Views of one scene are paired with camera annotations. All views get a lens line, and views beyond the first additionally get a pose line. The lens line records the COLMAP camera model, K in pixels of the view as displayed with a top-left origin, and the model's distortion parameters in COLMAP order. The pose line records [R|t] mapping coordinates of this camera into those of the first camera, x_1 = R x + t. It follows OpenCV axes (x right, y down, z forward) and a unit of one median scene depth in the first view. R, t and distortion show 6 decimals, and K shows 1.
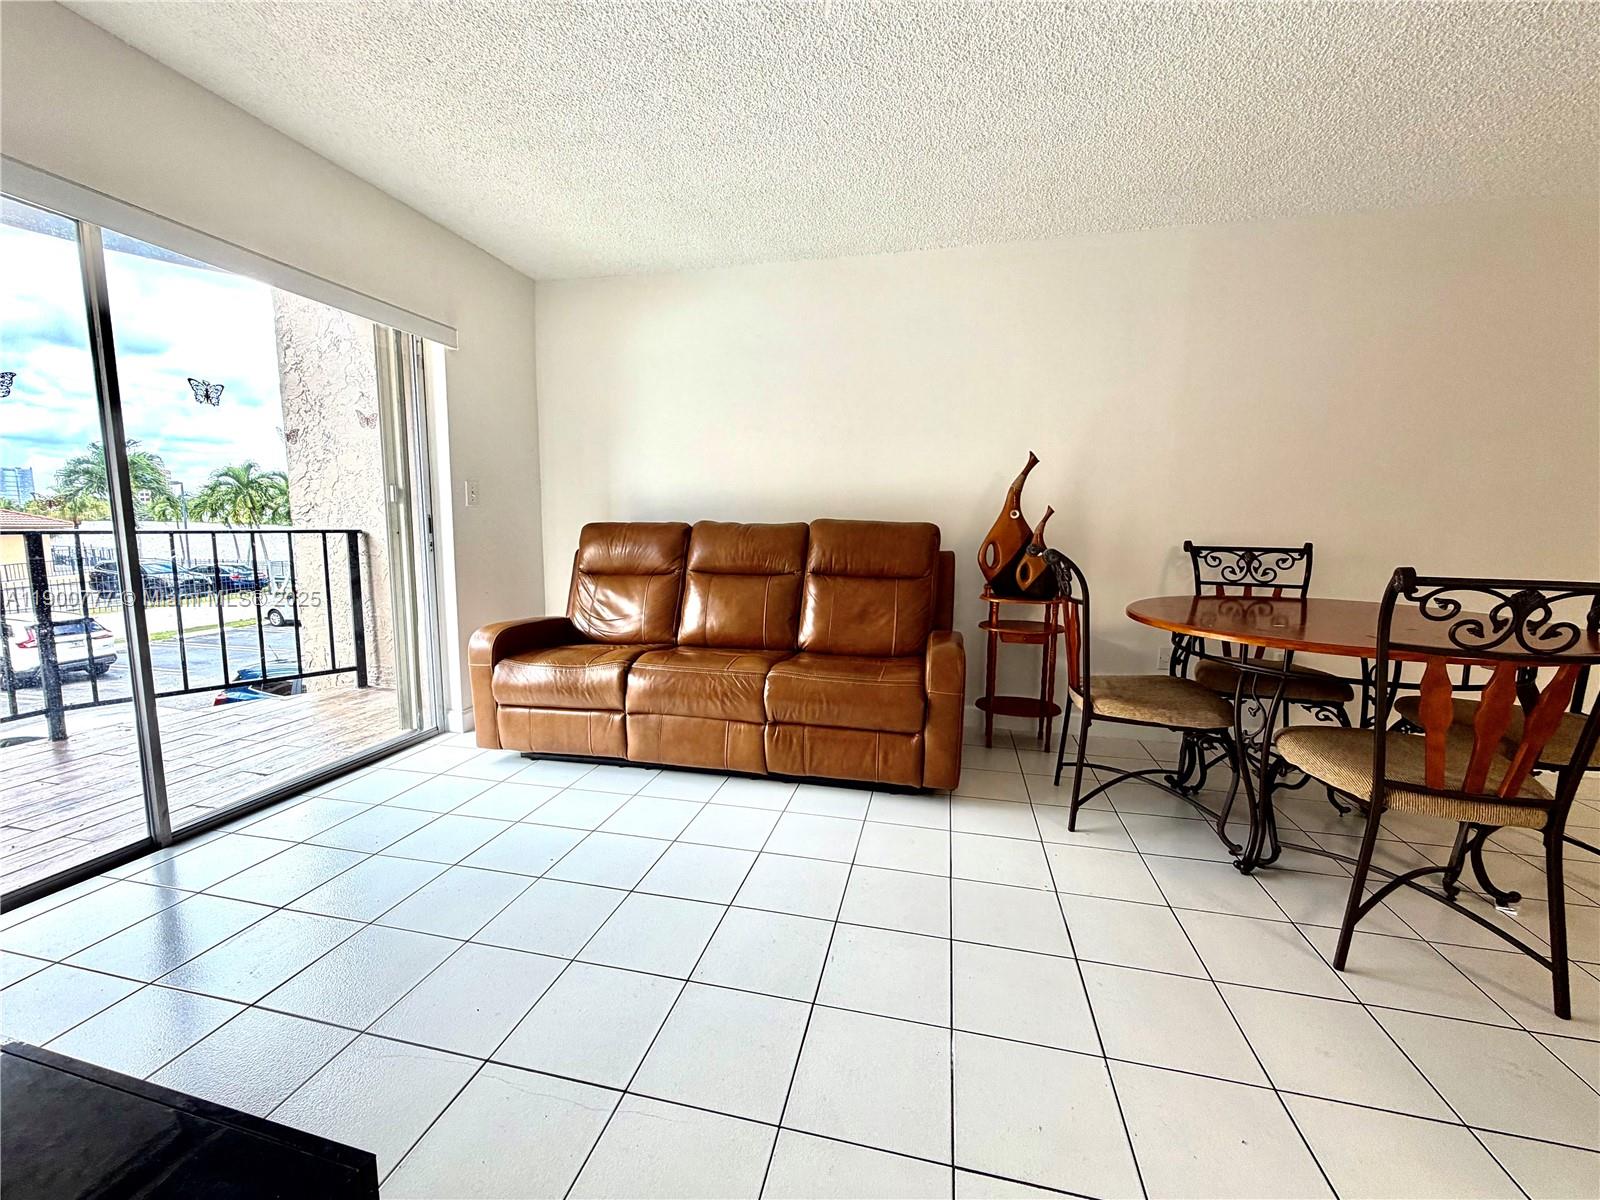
lens RADIAL K [[637.7, 0, 797.1], [0, 637.7, 599.5], [0, 0, 1]] dist [0.004435, -0.000396]
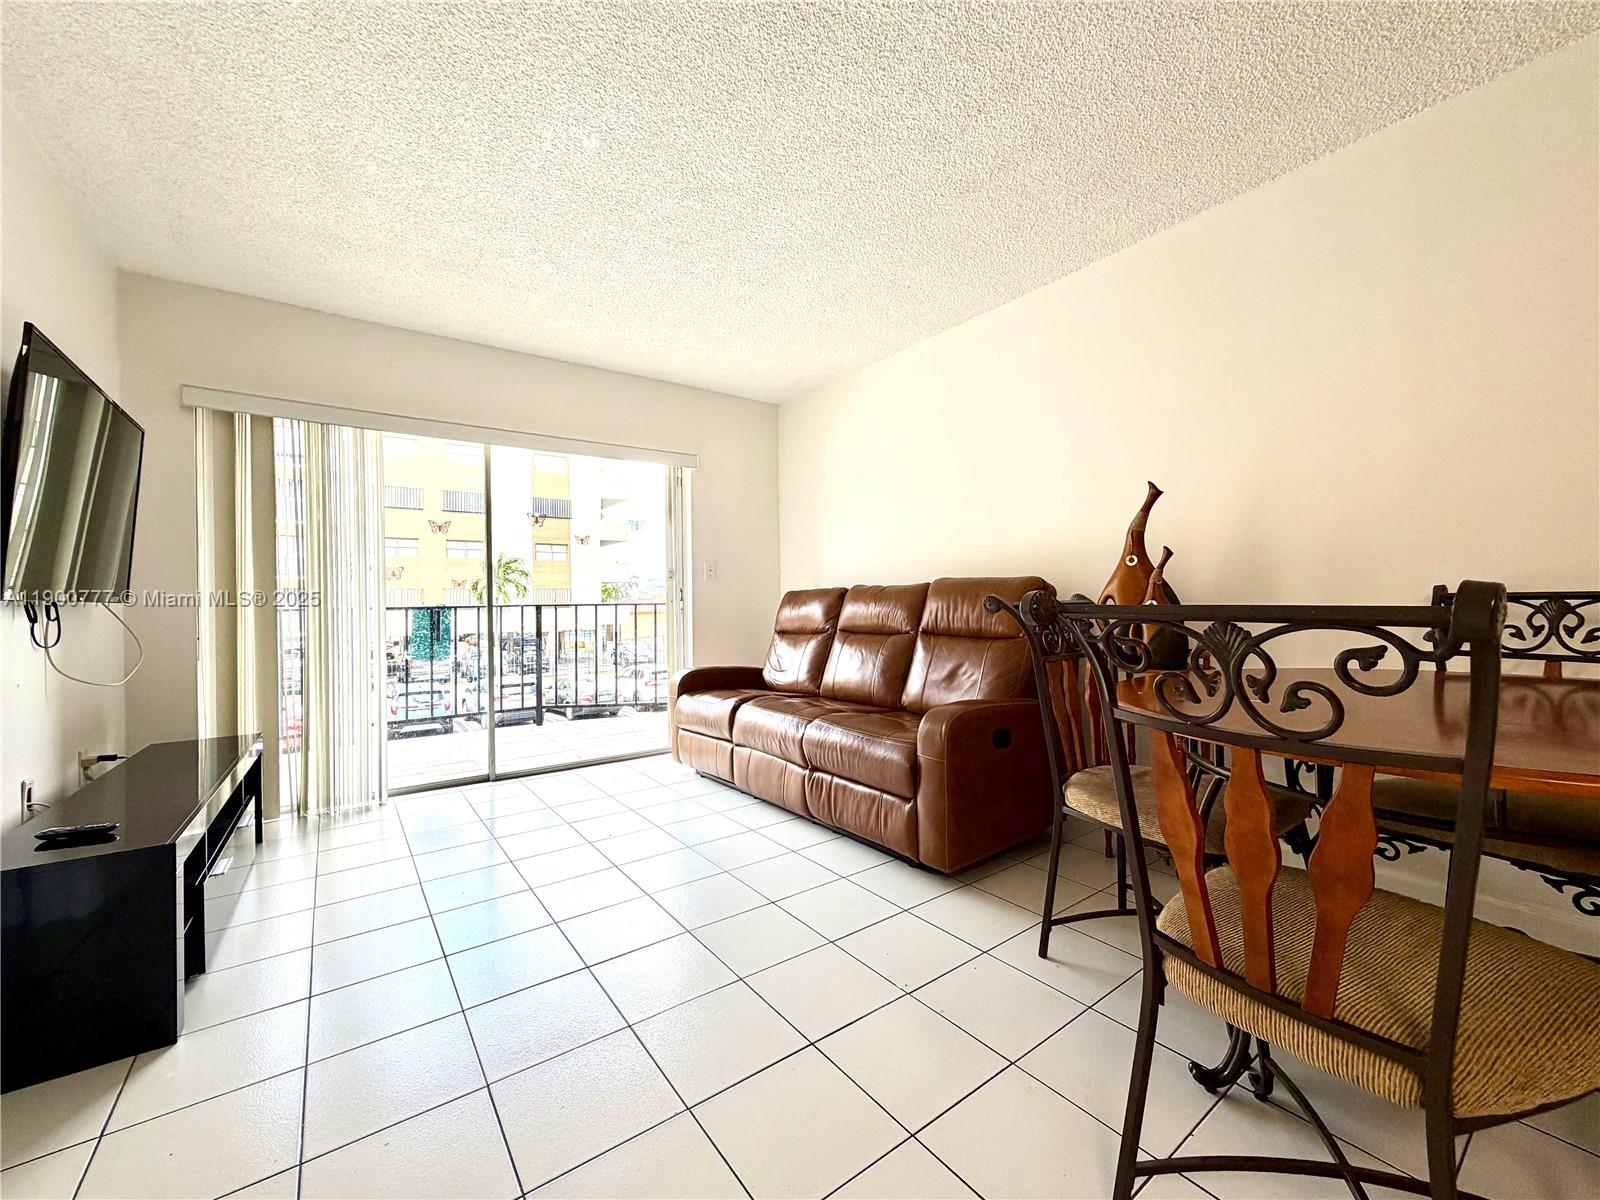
lens RADIAL K [[637.7, 0, 804.8], [0, 637.7, 598.9], [0, 0, 1]] dist [0.004435, -0.000396]
pose [[0.760698, -0.023852, -0.648667, 0.569402], [-0.057150, 0.992983, -0.103533, 0.021688], [0.646585, 0.115829, 0.753997, 0.139006]]
